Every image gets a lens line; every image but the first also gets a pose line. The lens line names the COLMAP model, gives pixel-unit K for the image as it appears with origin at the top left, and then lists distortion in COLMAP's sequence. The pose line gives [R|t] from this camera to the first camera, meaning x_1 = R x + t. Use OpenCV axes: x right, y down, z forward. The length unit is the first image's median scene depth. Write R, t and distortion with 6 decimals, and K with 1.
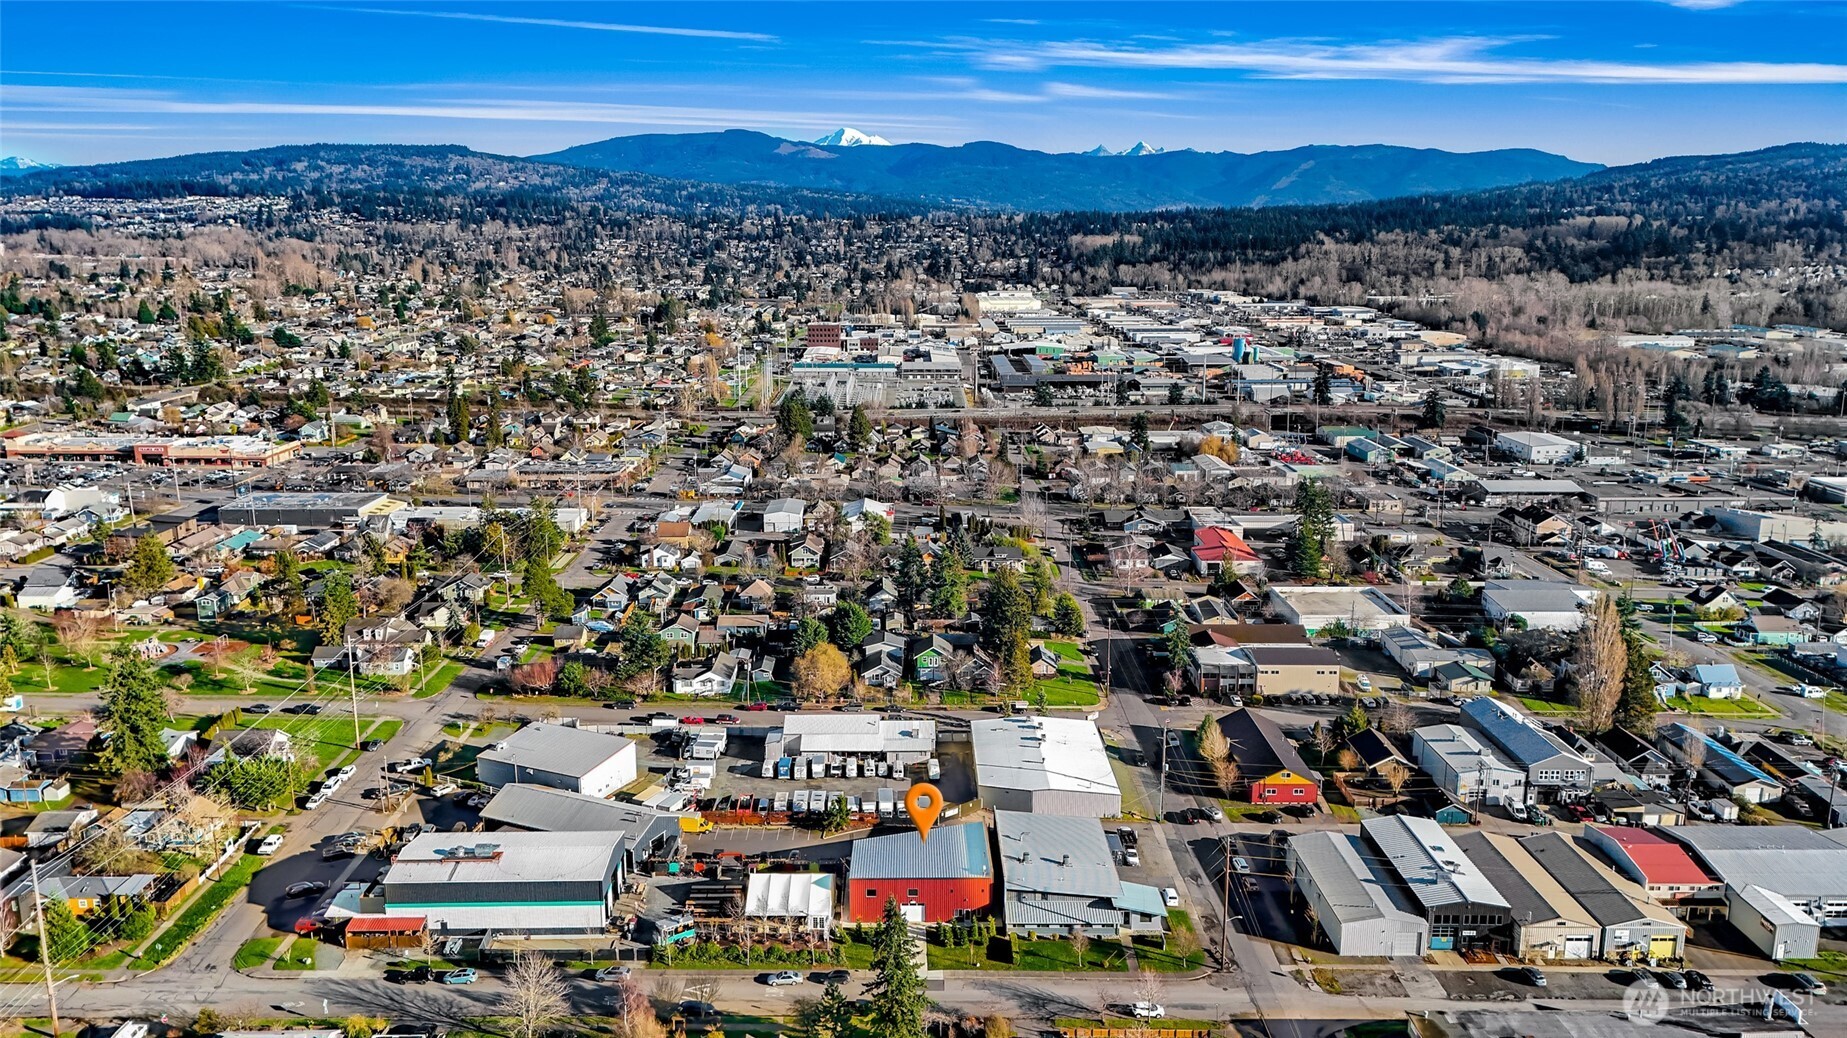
lens RADIAL K [[1407.3, 0, 923.5], [0, 1407.3, 519.0], [0, 0, 1]] dist [0.047563, -0.009138]
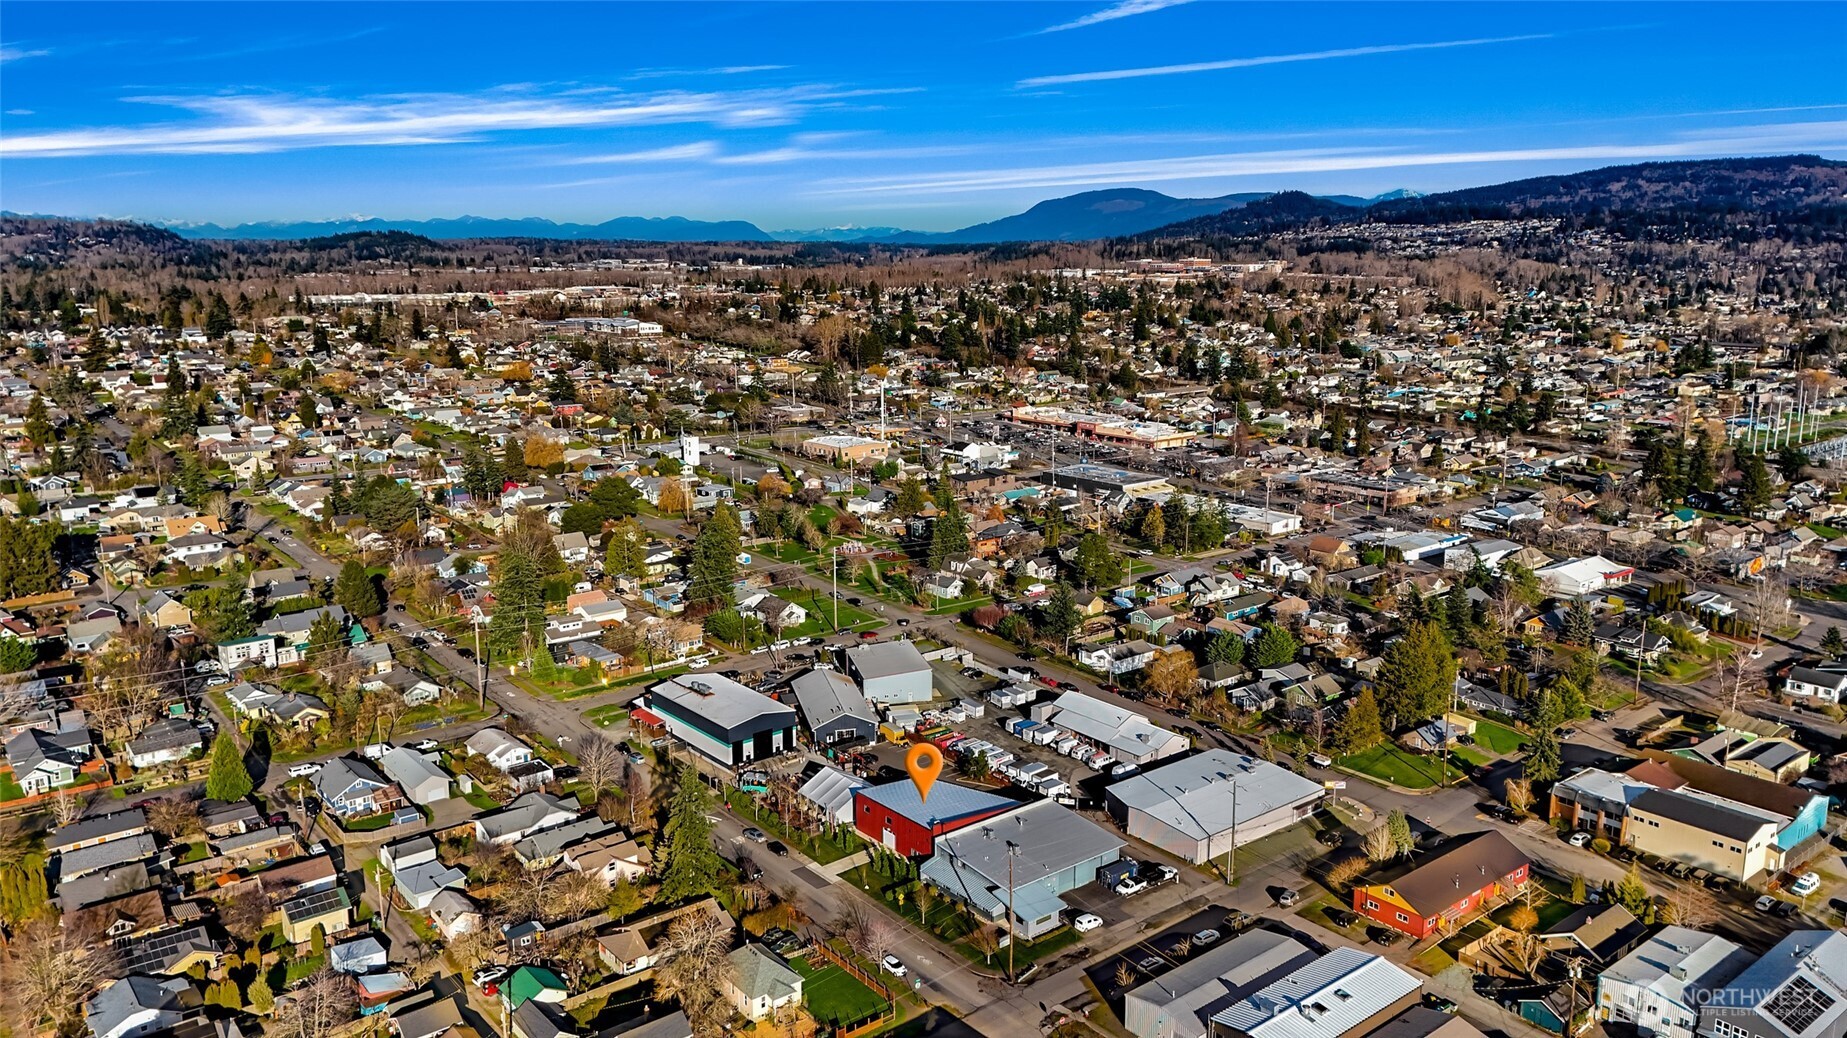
lens RADIAL K [[1407.3, 0, 923.5], [0, 1407.3, 519.0], [0, 0, 1]] dist [0.047563, -0.009138]
pose [[0.600214, 0.153752, -0.784923, 0.125198], [-0.164762, 0.984071, 0.066772, -0.008831], [0.782686, 0.089248, 0.615985, 0.040490]]
